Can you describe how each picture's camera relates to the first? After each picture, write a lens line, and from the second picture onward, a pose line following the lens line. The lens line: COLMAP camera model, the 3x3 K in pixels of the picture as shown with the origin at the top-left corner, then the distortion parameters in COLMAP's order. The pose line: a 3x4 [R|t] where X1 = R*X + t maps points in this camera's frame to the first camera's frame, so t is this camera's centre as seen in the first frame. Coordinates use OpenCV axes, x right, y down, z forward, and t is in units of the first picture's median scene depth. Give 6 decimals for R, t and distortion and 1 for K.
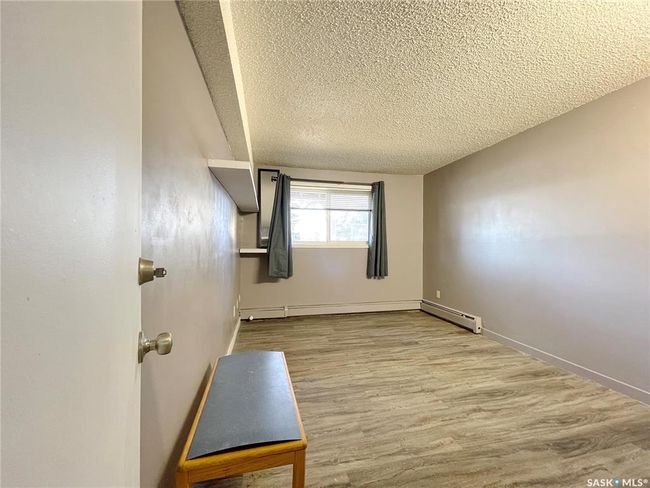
lens RADIAL K [[263.4, 0, 323.2], [0, 263.4, 246.8], [0, 0, 1]] dist [-0.001958, 0.000550]
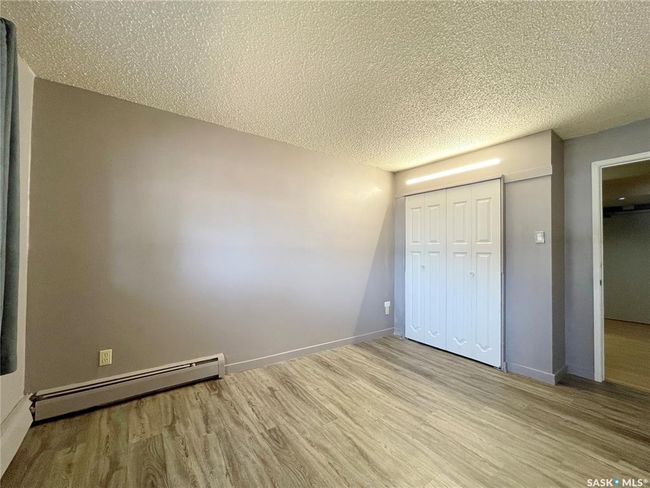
lens RADIAL K [[263.4, 0, 325.7], [0, 263.4, 243.7], [0, 0, 1]] dist [-0.001958, 0.000550]
pose [[-0.375051, 0.021125, 0.926764, -0.232195], [-0.004840, 0.999682, -0.024746, -0.022356], [-0.926992, -0.013767, -0.374829, 1.194231]]
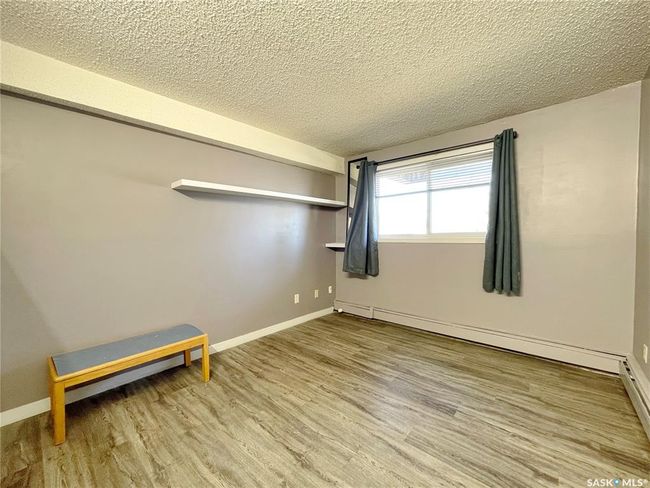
lens RADIAL K [[263.4, 0, 324.4], [0, 263.4, 245.6], [0, 0, 1]] dist [-0.001958, 0.000550]
pose [[0.579229, 0.018123, -0.814963, 0.702881], [0.006619, 0.999615, 0.026934, -0.014554], [0.815138, -0.020996, 0.578887, 0.485072]]
